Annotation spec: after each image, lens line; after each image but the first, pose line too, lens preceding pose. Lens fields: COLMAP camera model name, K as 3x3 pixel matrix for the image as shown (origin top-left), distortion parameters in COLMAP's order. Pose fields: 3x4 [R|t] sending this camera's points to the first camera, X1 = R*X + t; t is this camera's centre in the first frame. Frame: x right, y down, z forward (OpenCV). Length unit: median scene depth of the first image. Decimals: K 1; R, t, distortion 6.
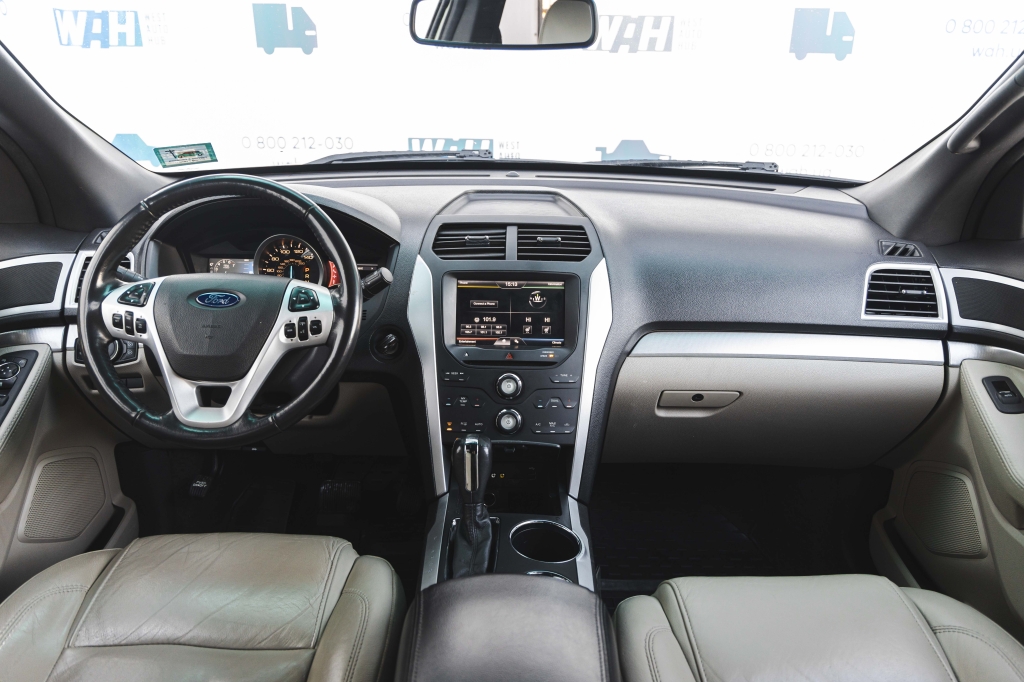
lens RADIAL K [[669.5, 0, 515.8], [0, 669.5, 344.9], [0, 0, 1]] dist [-0.017425, -0.002695]
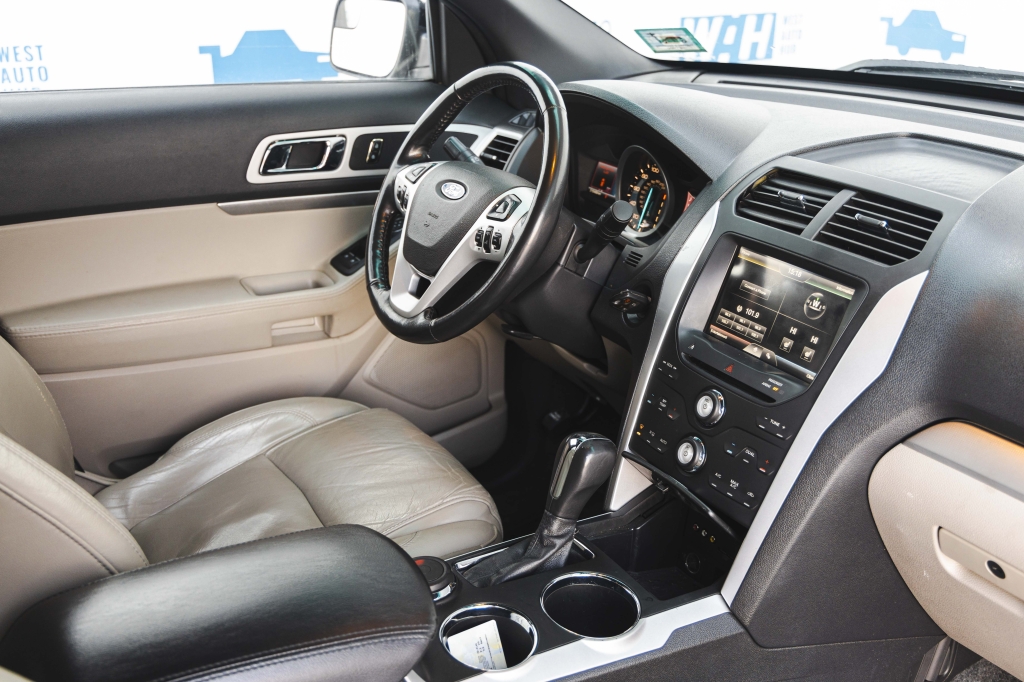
lens RADIAL K [[1046.7, 0, 580.4], [0, 1046.7, 342.0], [0, 0, 1]] dist [0.036396, -0.001098]
pose [[0.552384, 0.303867, -0.776232, 0.699264], [-0.308294, 0.939637, 0.148446, -0.114952], [0.774485, 0.157309, 0.612721, 0.216878]]
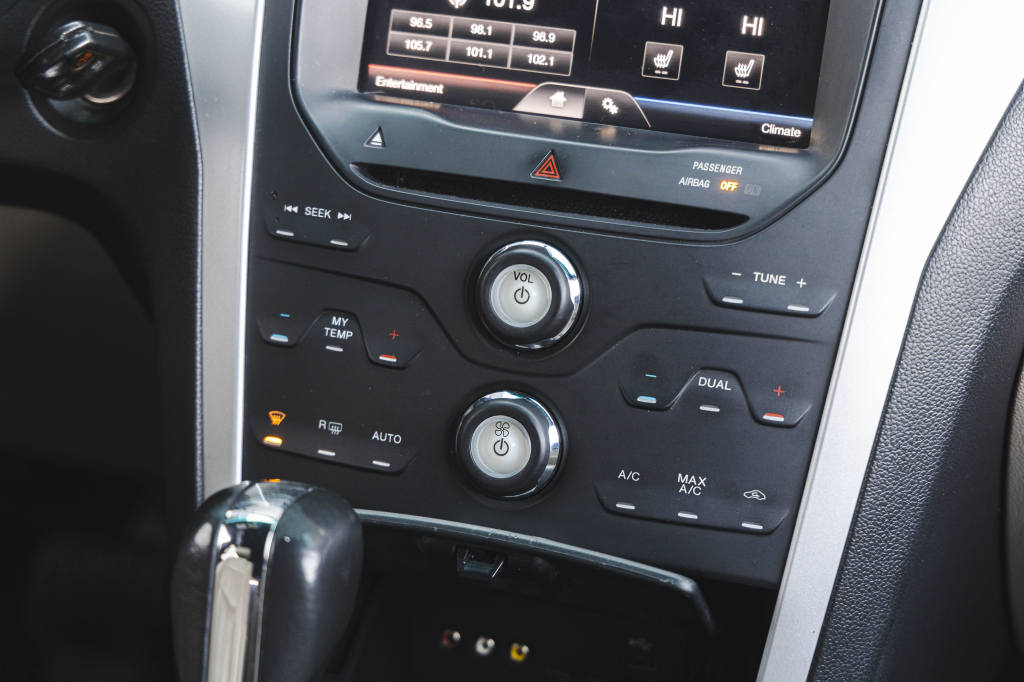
lens RADIAL K [[2168.9, 0, 521.2], [0, 2168.9, 340.1], [0, 0, 1]] dist [0.030818, 0.180320]
pose [[0.953548, 0.132634, -0.270470, 0.185090], [-0.101699, 0.986879, 0.125407, -0.016484], [0.283554, -0.092075, 0.954526, 0.267353]]
